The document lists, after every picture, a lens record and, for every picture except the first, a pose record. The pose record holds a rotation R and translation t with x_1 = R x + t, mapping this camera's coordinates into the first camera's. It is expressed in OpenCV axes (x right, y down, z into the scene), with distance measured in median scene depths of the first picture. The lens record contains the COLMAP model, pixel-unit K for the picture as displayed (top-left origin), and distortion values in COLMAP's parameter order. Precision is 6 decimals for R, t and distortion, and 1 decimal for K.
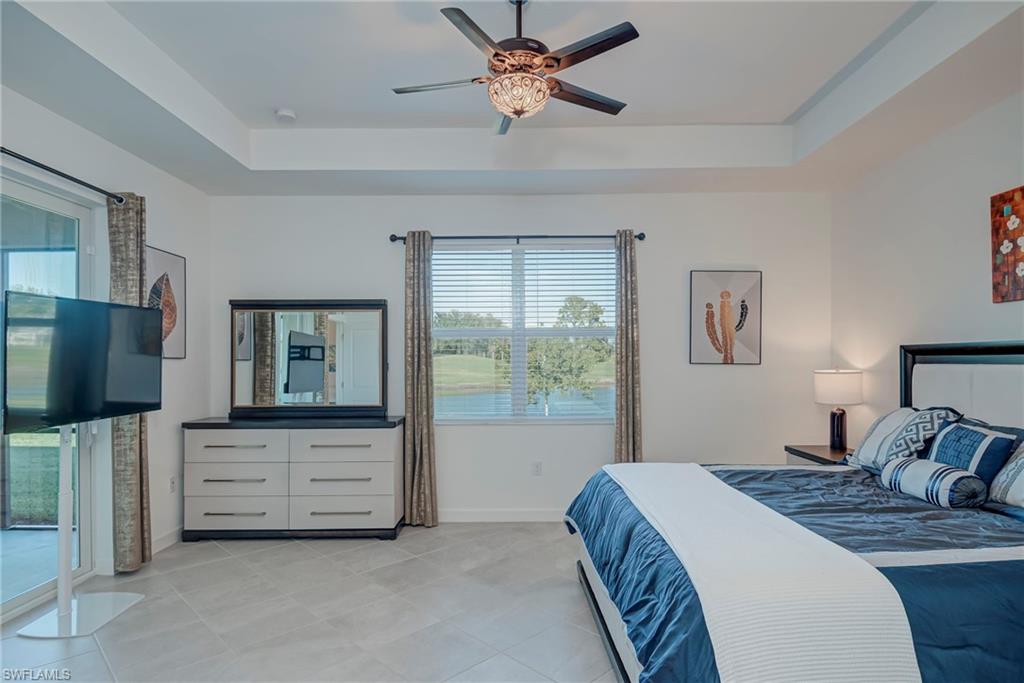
lens RADIAL K [[553.6, 0, 514.0], [0, 553.6, 352.5], [0, 0, 1]] dist [0.002848, -0.000993]
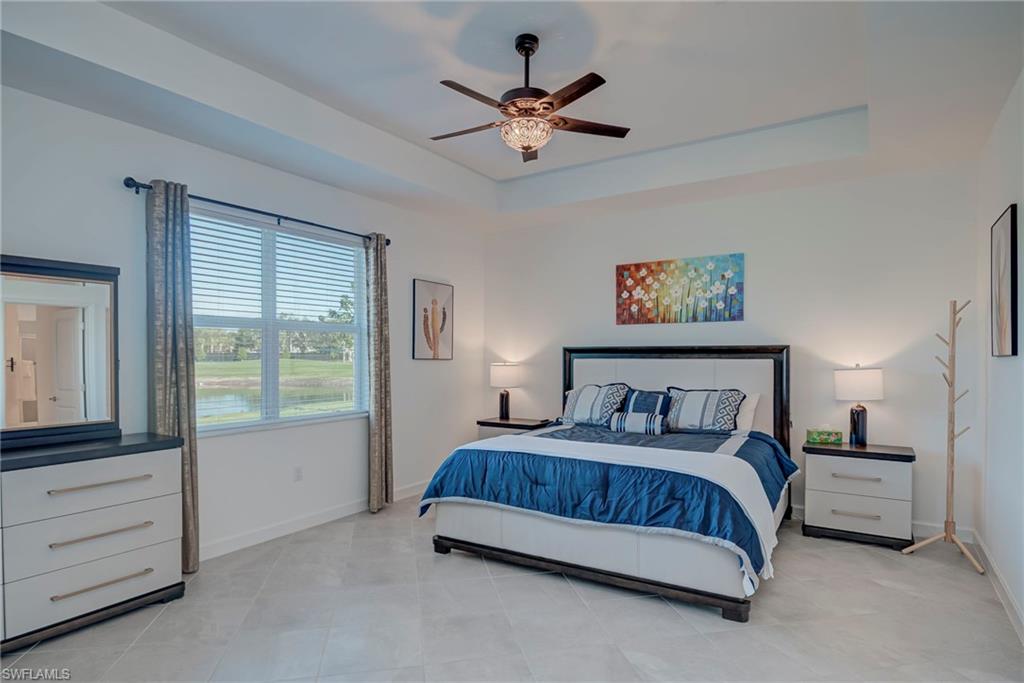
lens RADIAL K [[553.6, 0, 514.0], [0, 553.6, 352.5], [0, 0, 1]] dist [0.002848, -0.000993]
pose [[0.541370, 0.007726, 0.840749, -0.598050], [-0.012766, 0.999918, -0.000968, 0.005137], [-0.840687, -0.010209, 0.541424, 0.224501]]
